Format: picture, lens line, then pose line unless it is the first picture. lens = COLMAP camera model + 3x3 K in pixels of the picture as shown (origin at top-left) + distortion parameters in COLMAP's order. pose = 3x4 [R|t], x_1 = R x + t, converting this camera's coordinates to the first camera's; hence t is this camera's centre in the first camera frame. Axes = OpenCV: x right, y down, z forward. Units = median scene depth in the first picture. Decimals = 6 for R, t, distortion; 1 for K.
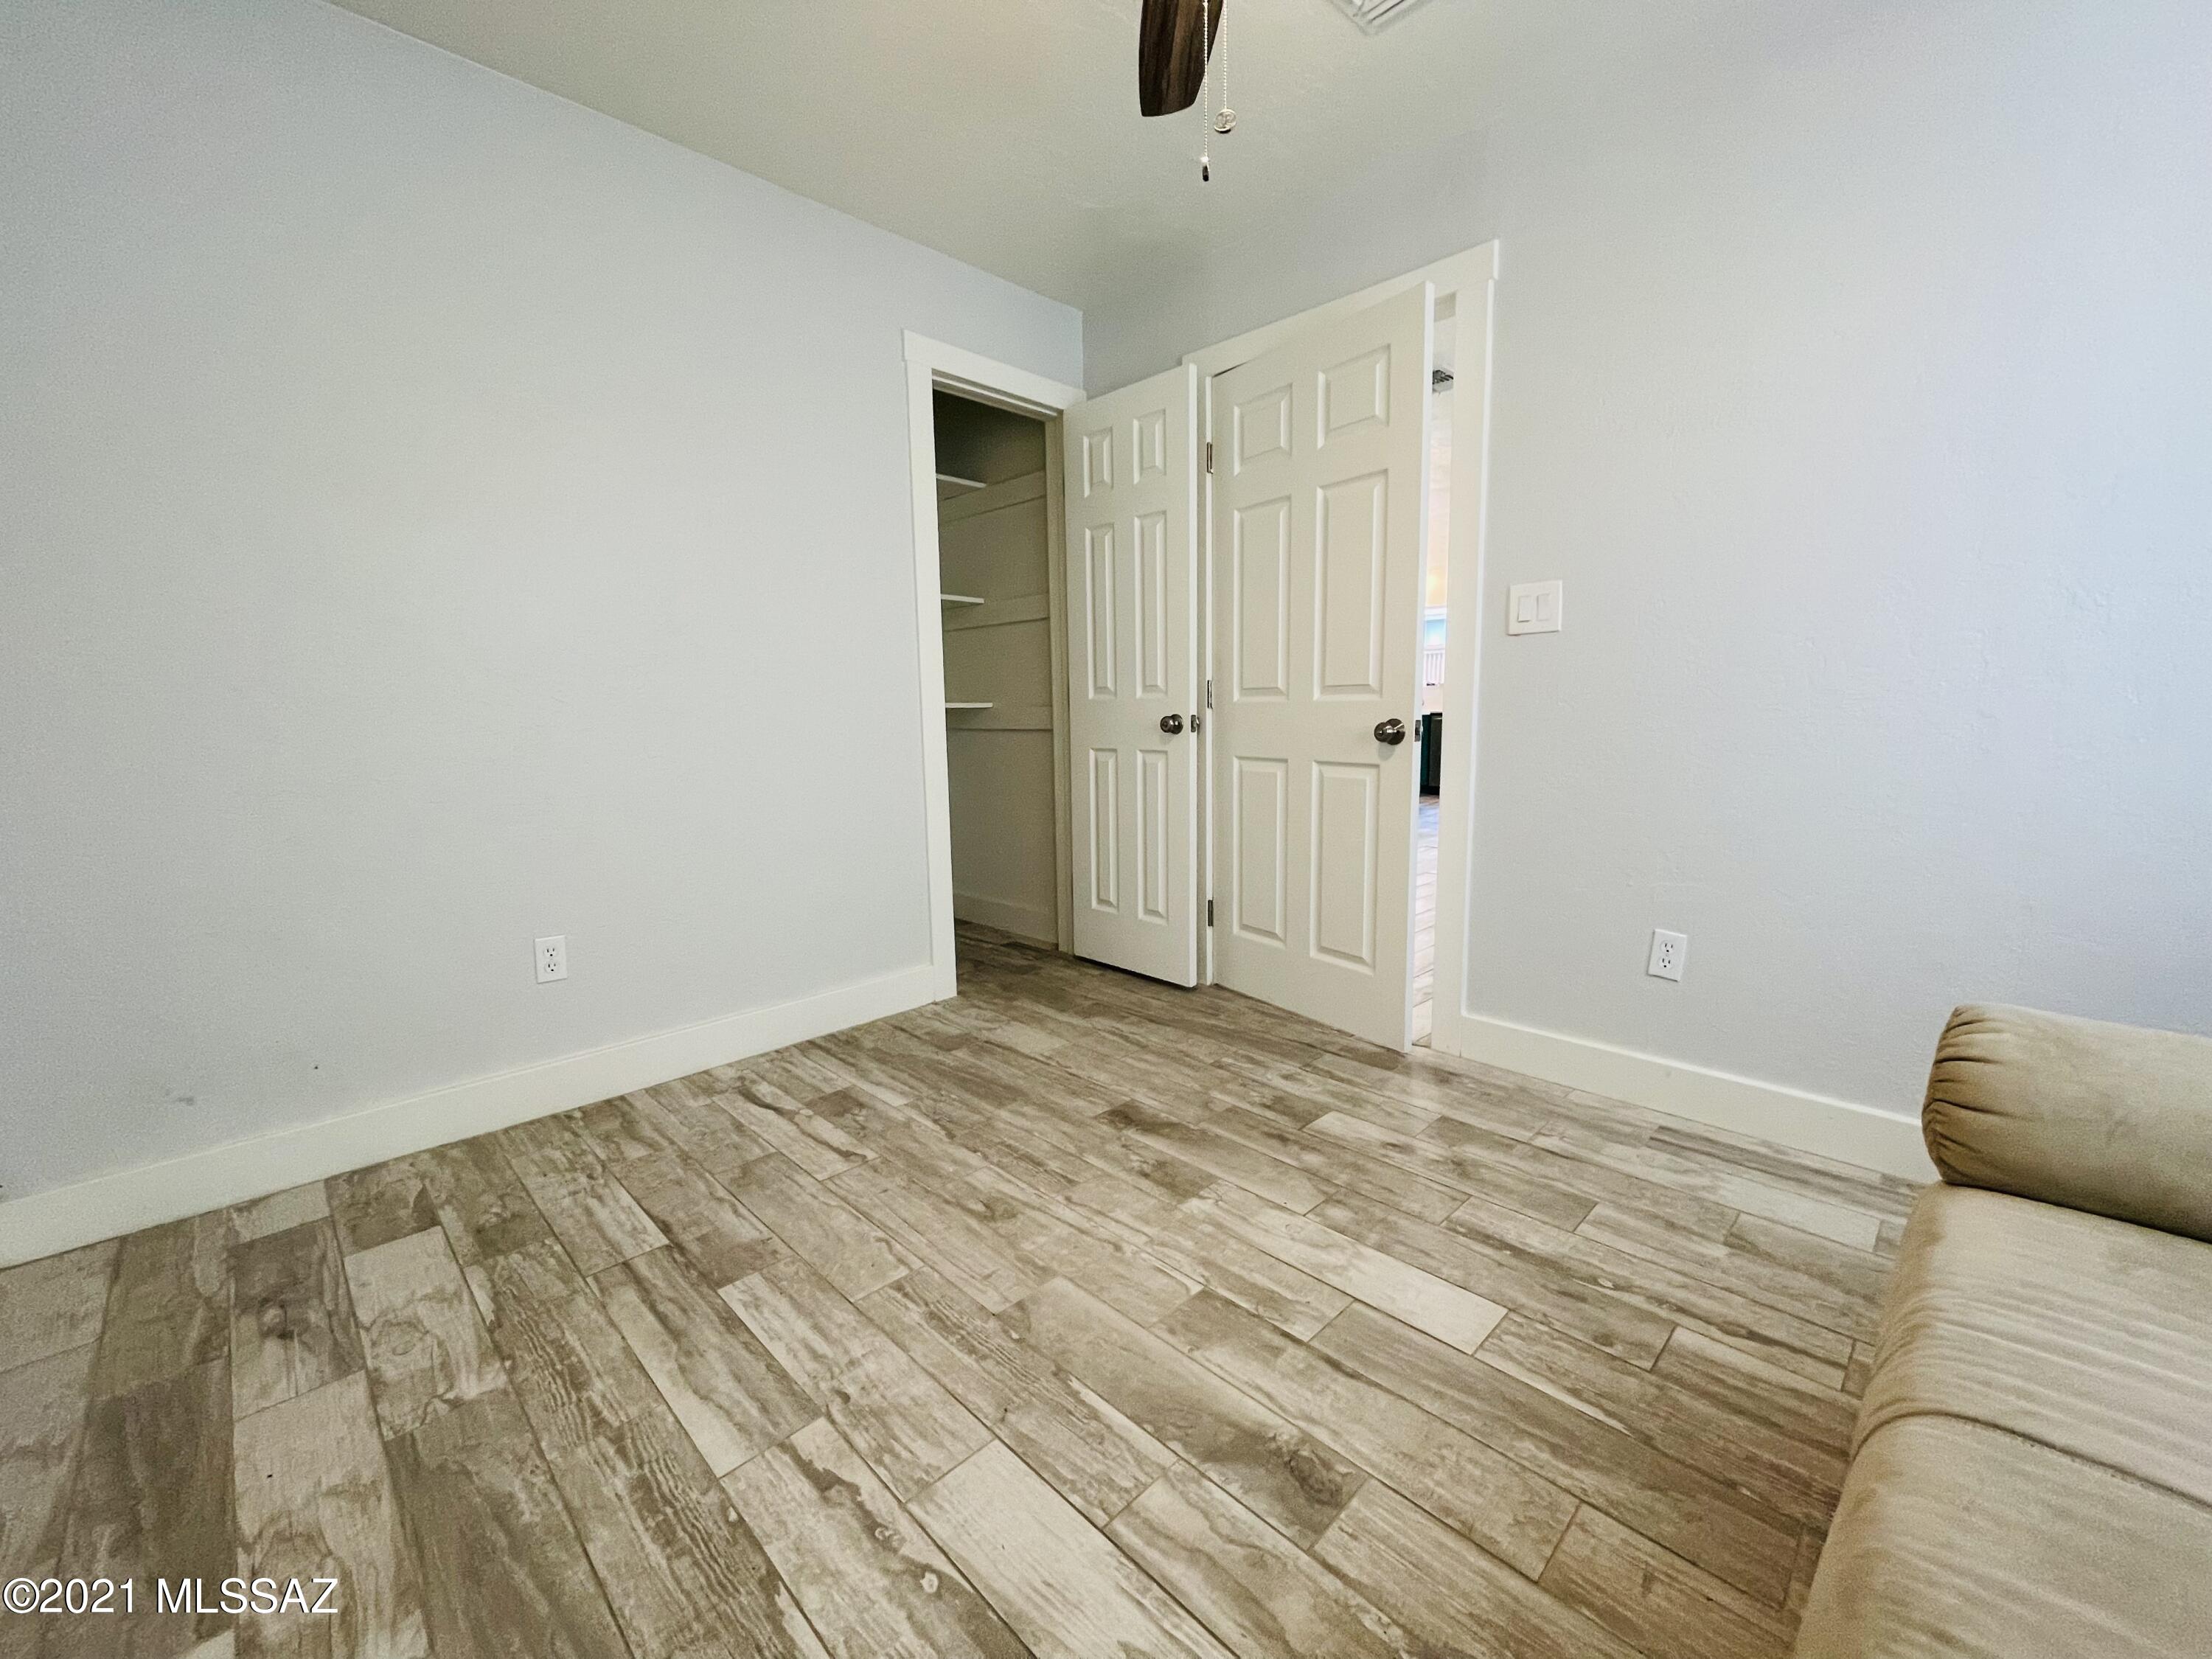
lens RADIAL K [[898.0, 0, 1101.6], [0, 898.0, 830.0], [0, 0, 1]] dist [-0.000612, -0.000438]
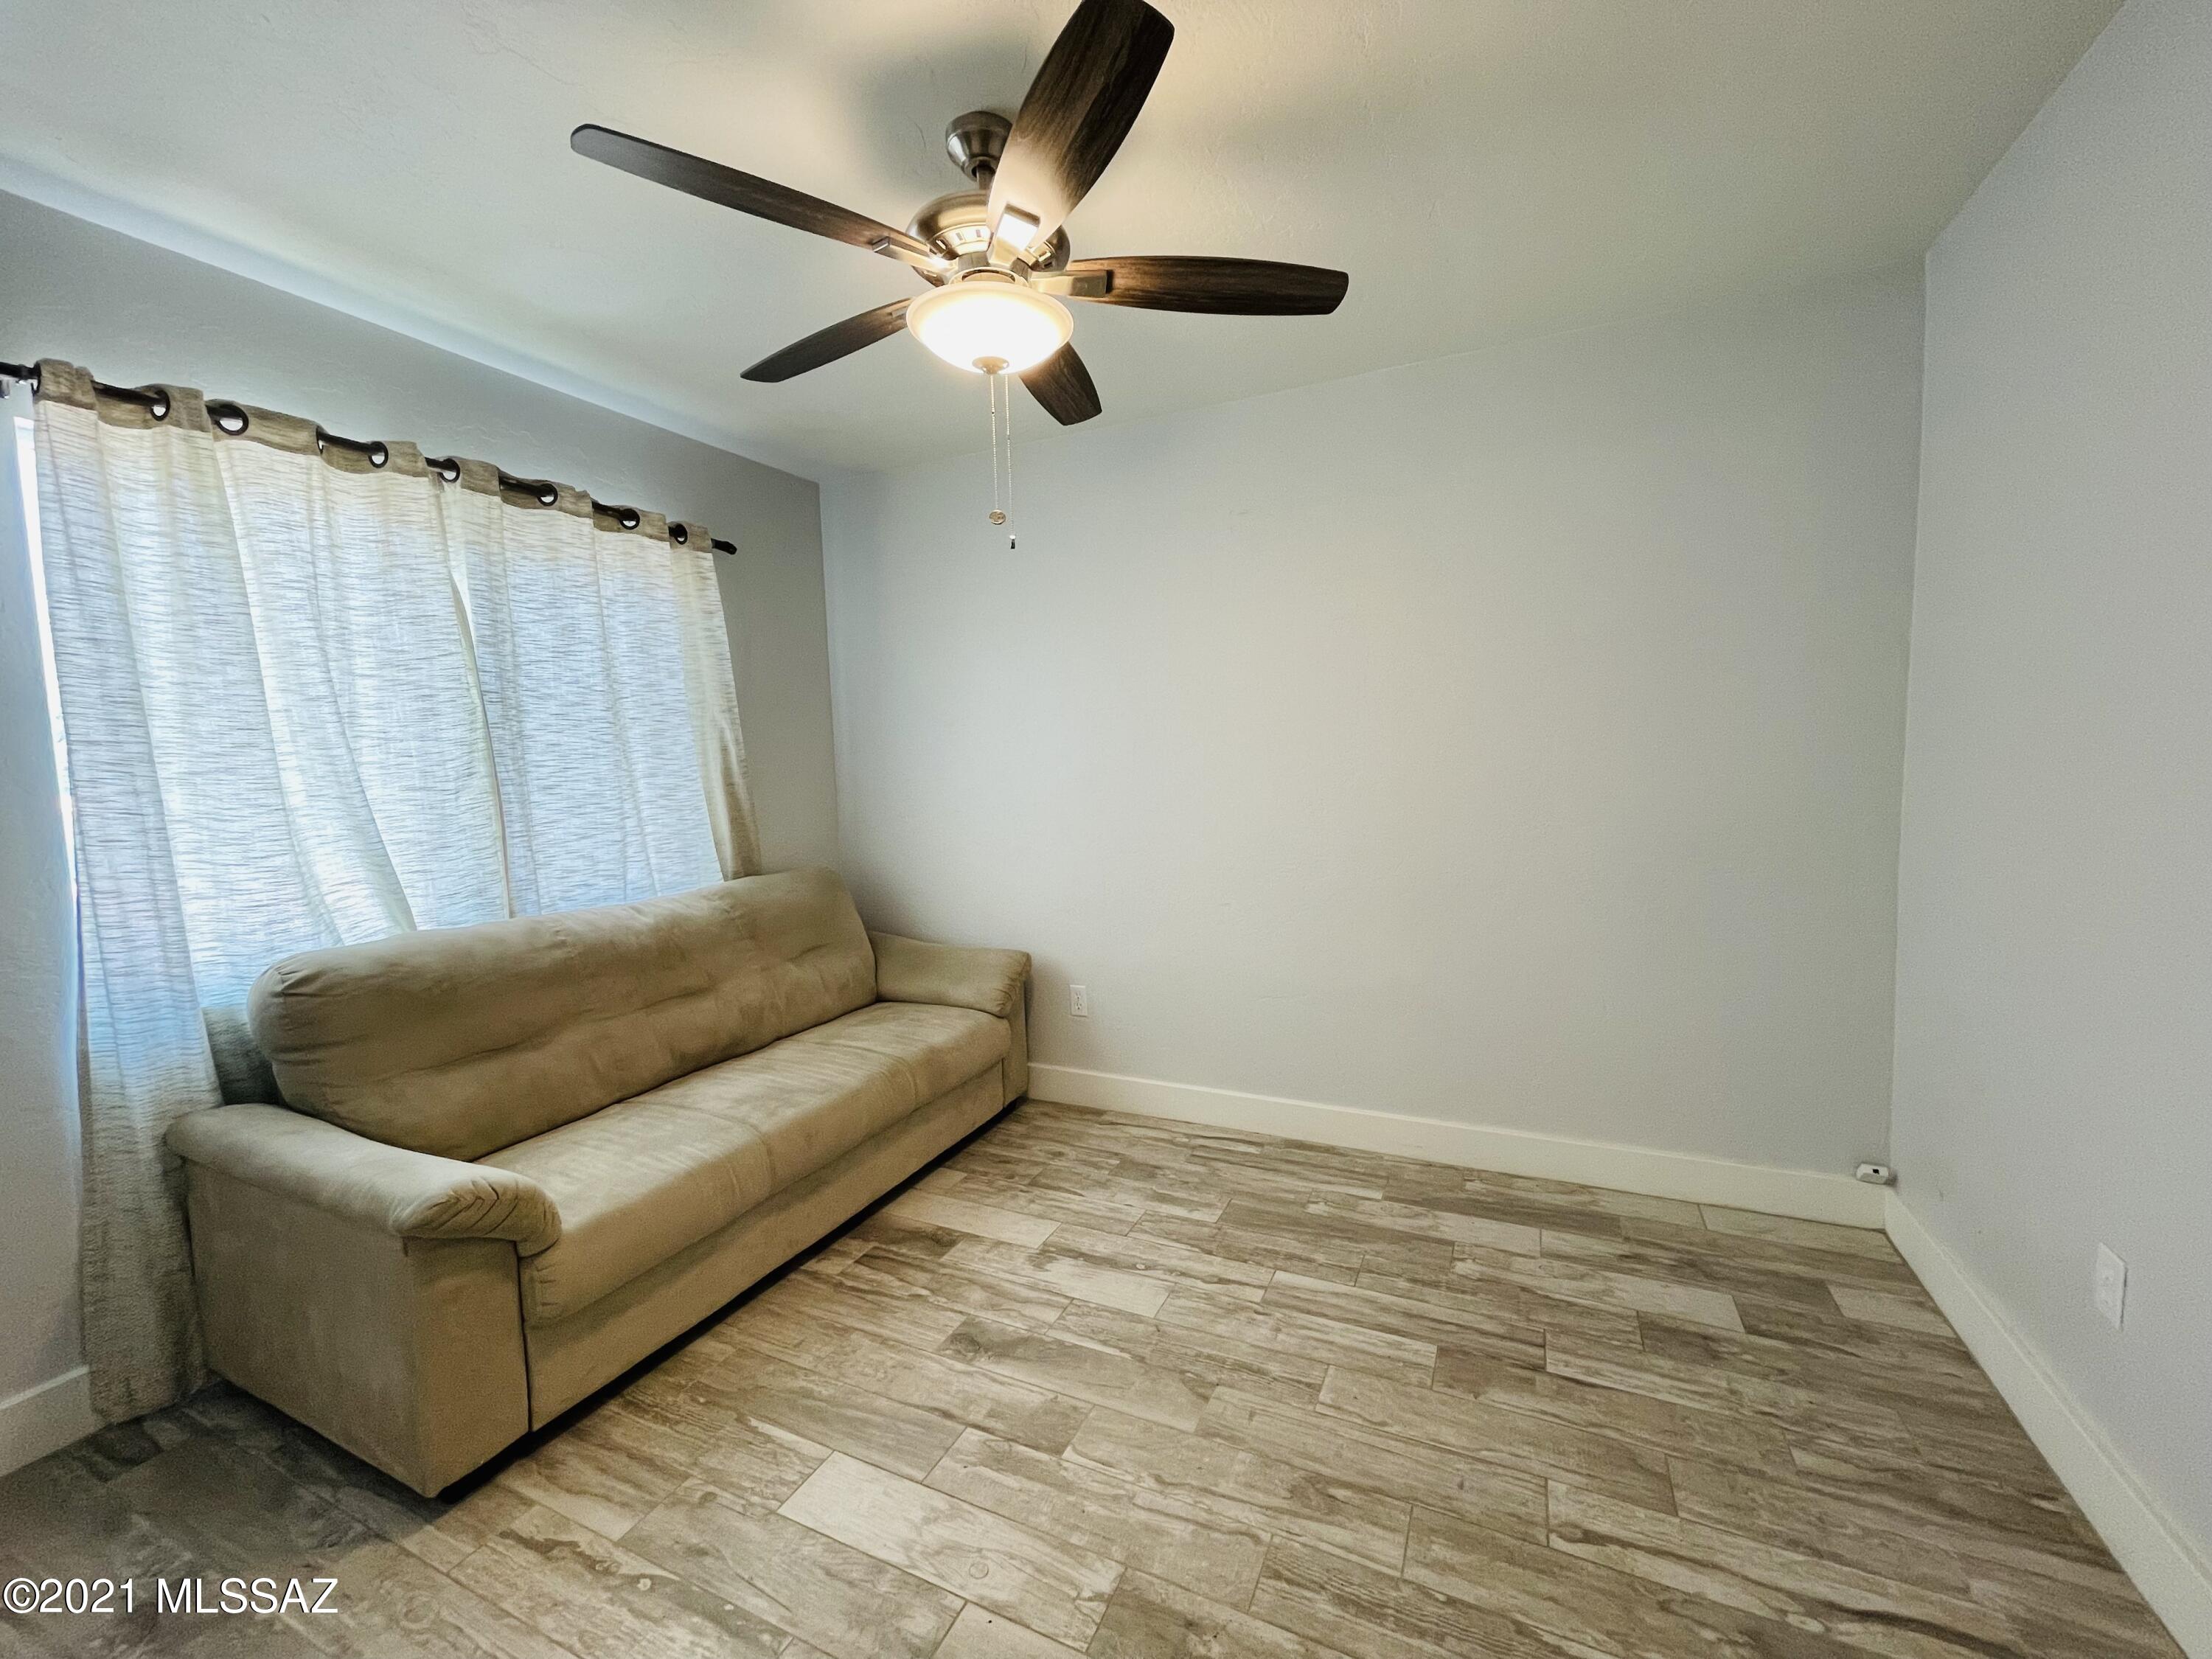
lens RADIAL K [[898.0, 0, 1109.4], [0, 898.0, 827.7], [0, 0, 1]] dist [-0.000612, -0.000438]
pose [[-0.935534, 0.070530, -0.346124, 0.415964], [-0.005370, 0.976911, 0.213581, -0.499519], [0.353196, 0.201671, -0.913554, 2.034856]]
